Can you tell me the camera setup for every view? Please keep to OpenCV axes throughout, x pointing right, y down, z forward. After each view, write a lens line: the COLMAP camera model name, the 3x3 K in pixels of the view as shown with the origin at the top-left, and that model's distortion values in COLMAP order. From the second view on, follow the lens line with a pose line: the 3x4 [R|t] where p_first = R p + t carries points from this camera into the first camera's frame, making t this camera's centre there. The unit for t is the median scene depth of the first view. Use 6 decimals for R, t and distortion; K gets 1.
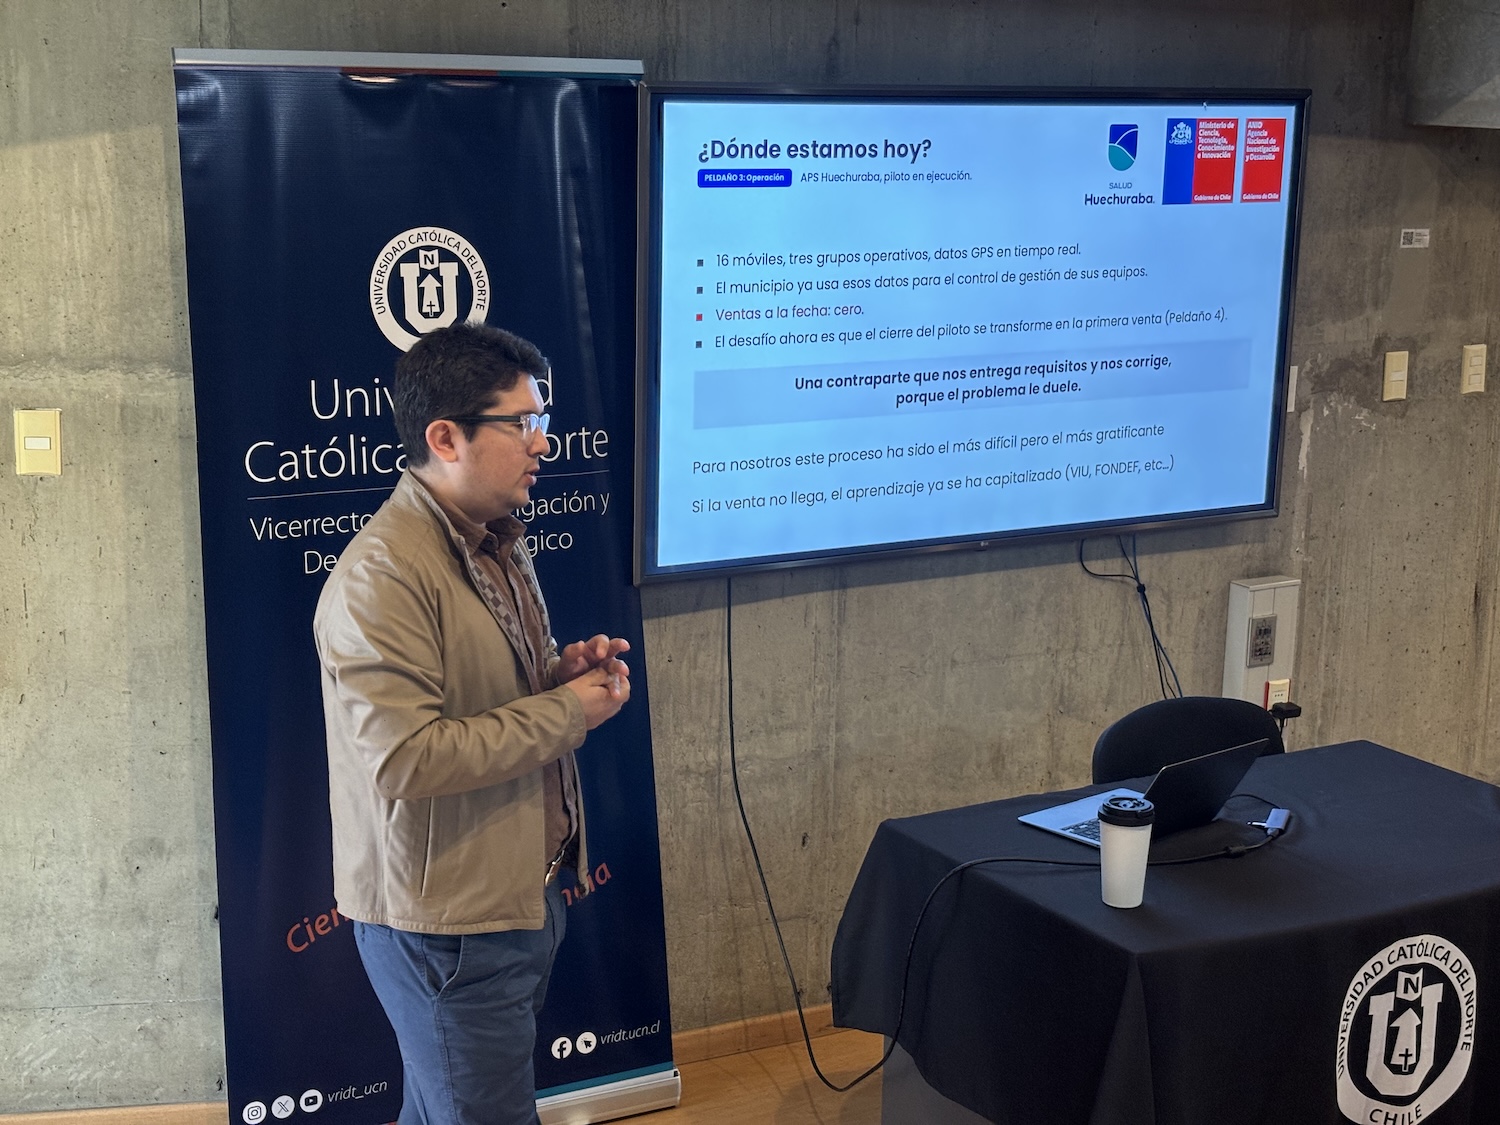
lens RADIAL K [[2290.7, 0, 751.1], [0, 2290.7, 566.4], [0, 0, 1]] dist [0.046653, 0.000000]
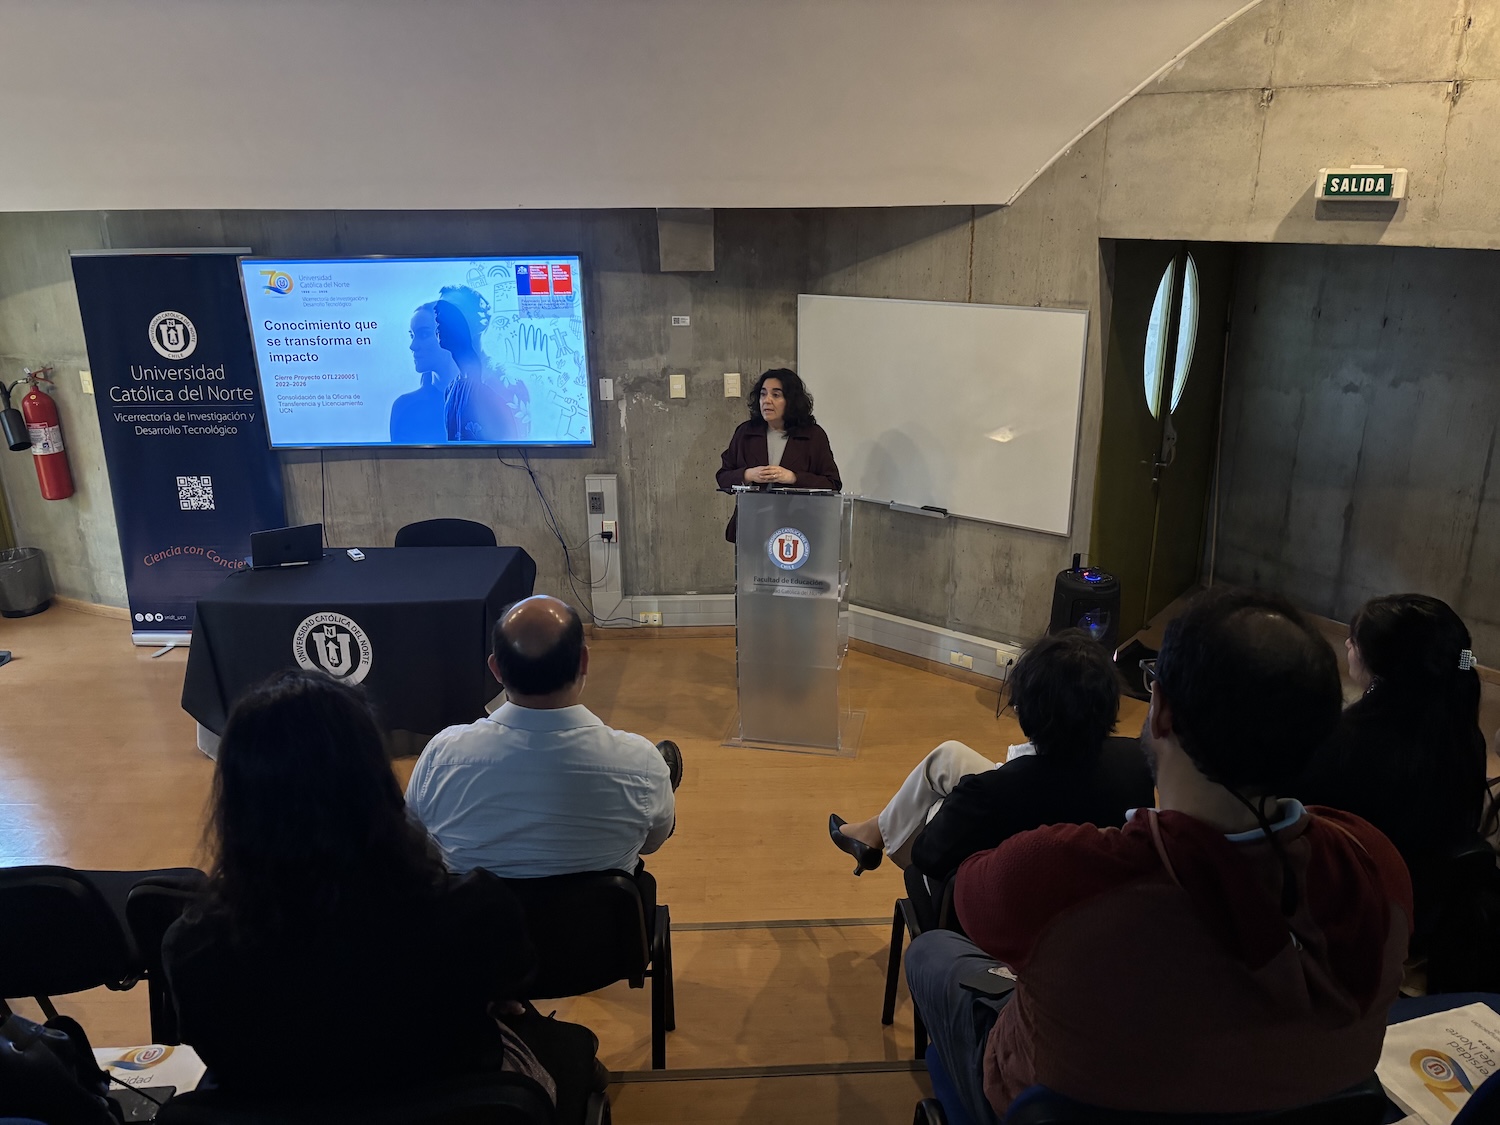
lens RADIAL K [[1117.9, 0, 752.7], [0, 1117.9, 573.4], [0, 0, 1]] dist [0.050359, -0.025234]
pose [[0.845401, 0.138611, -0.515833, 0.931942], [-0.079169, 0.987591, 0.135630, -0.059944], [0.528232, -0.073824, 0.845885, 0.152252]]
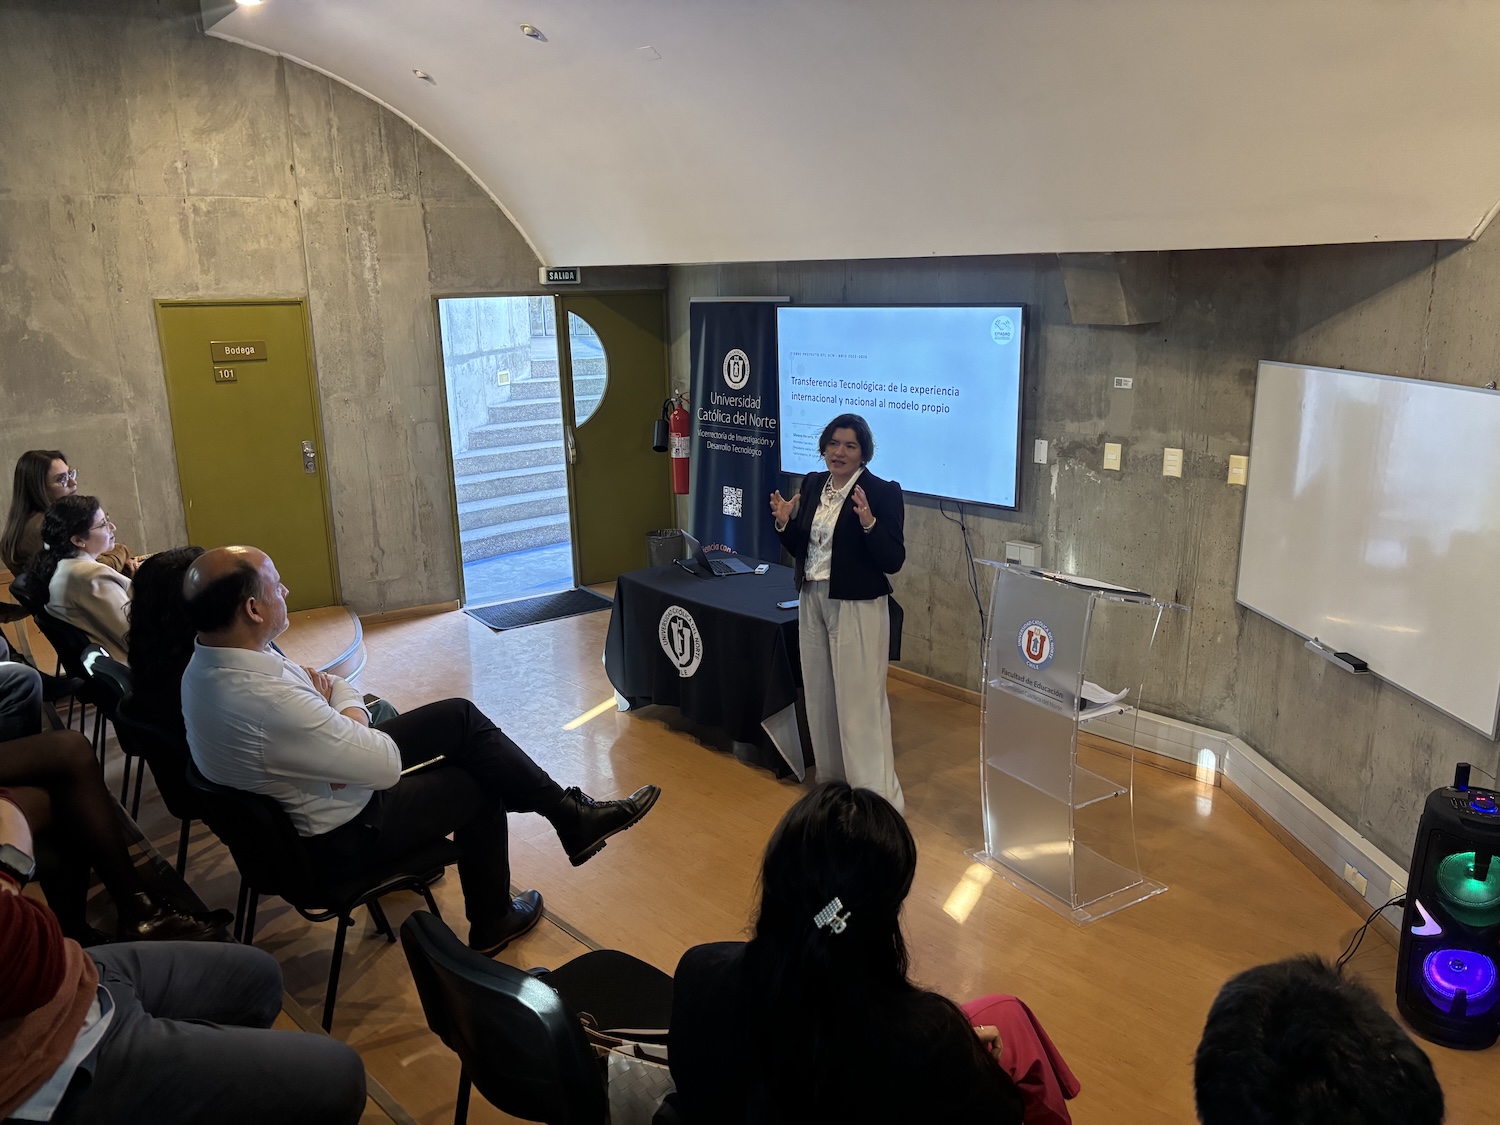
lens RADIAL K [[1131.8, 0, 750.2], [0, 1131.8, 563.9], [0, 0, 1]] dist [0.010299, -0.004616]
pose [[0.182204, 0.208341, -0.960935, 1.165289], [-0.191252, 0.966138, 0.173205, -0.105494], [0.964481, 0.152222, 0.215880, 0.554543]]
